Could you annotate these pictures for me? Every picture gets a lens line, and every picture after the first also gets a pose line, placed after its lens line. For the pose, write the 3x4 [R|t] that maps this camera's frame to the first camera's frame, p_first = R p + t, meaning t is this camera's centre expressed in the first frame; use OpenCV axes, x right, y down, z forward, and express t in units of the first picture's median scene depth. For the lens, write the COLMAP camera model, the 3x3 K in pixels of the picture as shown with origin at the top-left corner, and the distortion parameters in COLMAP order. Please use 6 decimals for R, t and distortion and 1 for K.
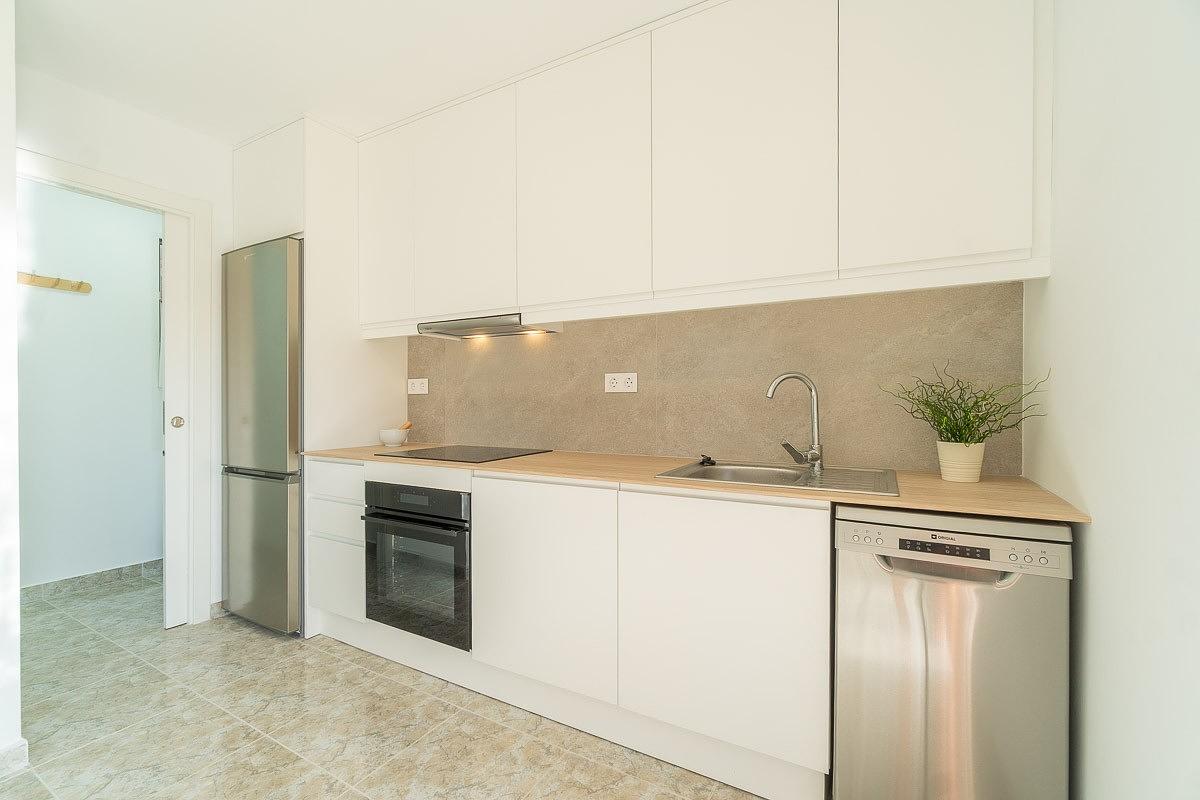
lens RADIAL K [[516.1, 0, 589.6], [0, 516.1, 405.8], [0, 0, 1]] dist [-0.006010, 0.000099]
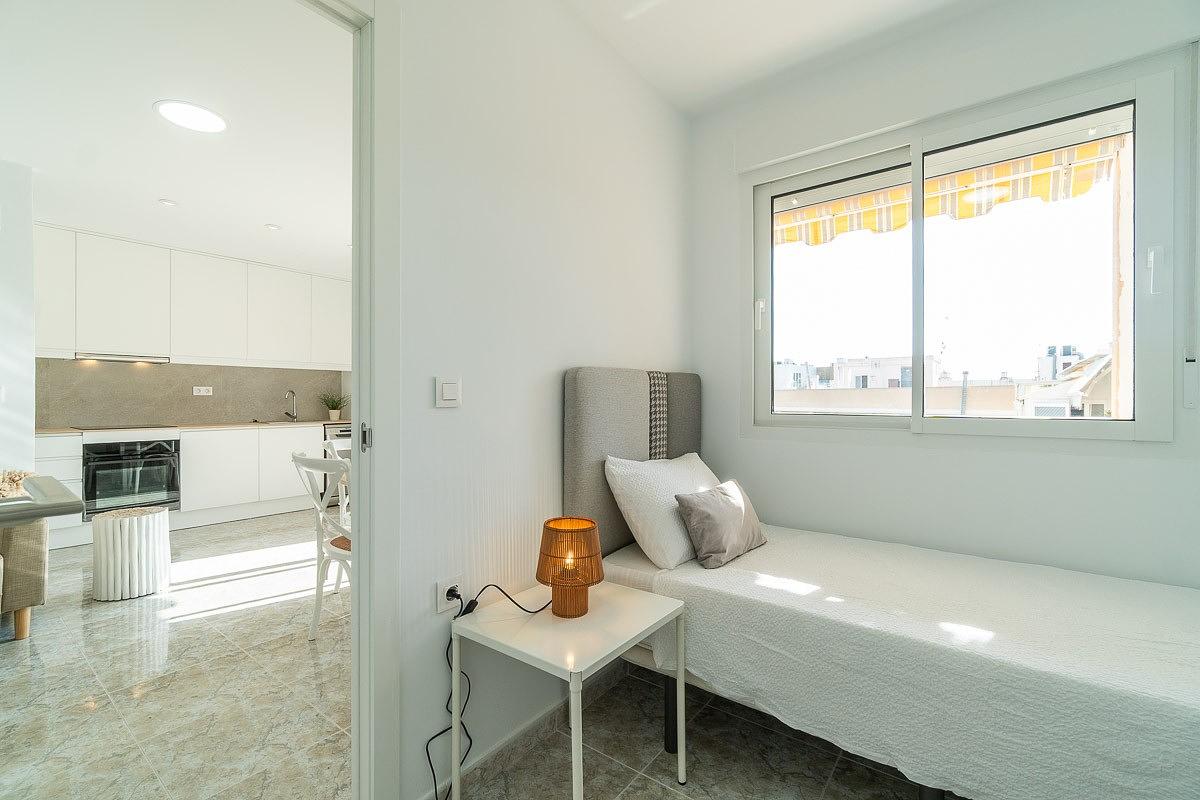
lens RADIAL K [[525.5, 0, 585.0], [0, 525.5, 398.0], [0, 0, 1]] dist [-0.003270, 0.000093]
pose [[0.144092, 0.002452, 0.989561, -2.268581], [0.007681, 0.999964, -0.003596, 0.007771], [-0.989534, 0.008119, 0.144068, -1.113049]]
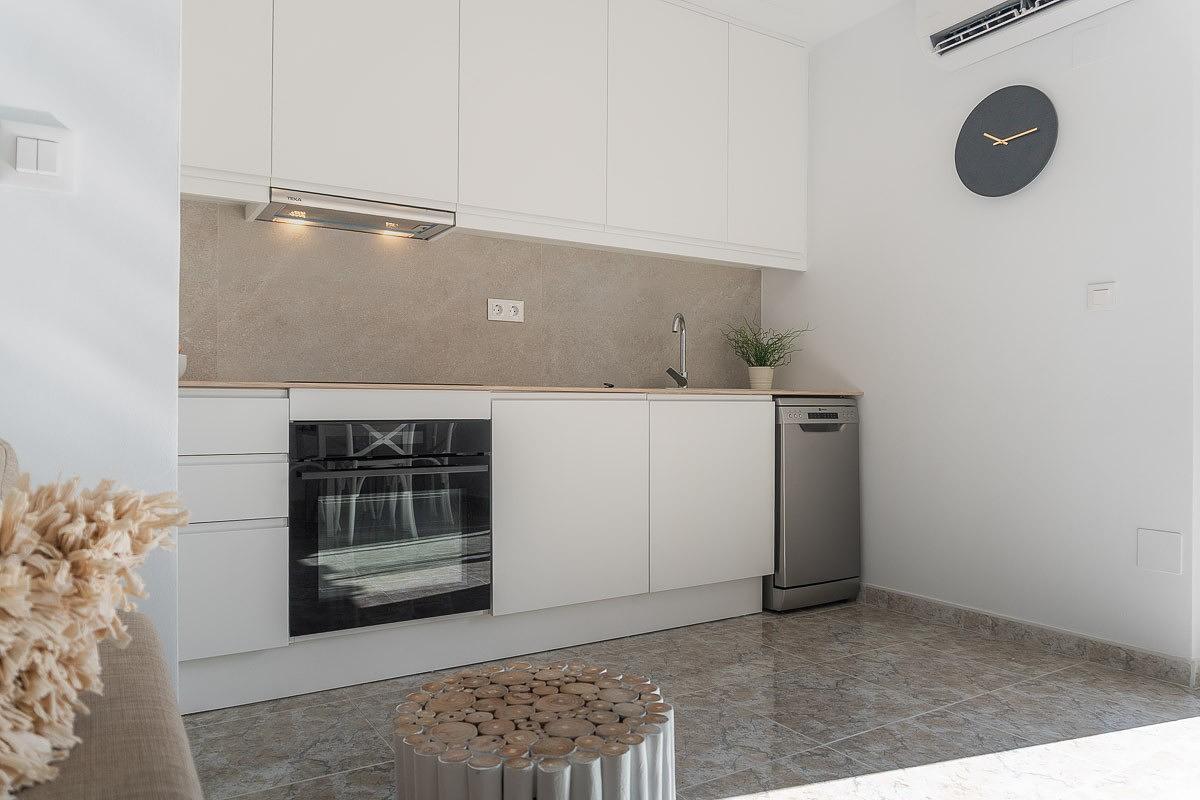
lens RADIAL K [[809.0, 0, 600.0], [0, 809.0, 400.0], [0, 0, 1]] dist [-0.018719, -0.000925]
pose [[0.469726, 0.008152, 0.882775, -1.311068], [0.005169, 0.999915, -0.011984, 0.153750], [-0.882797, 0.010192, 0.469643, 0.220384]]
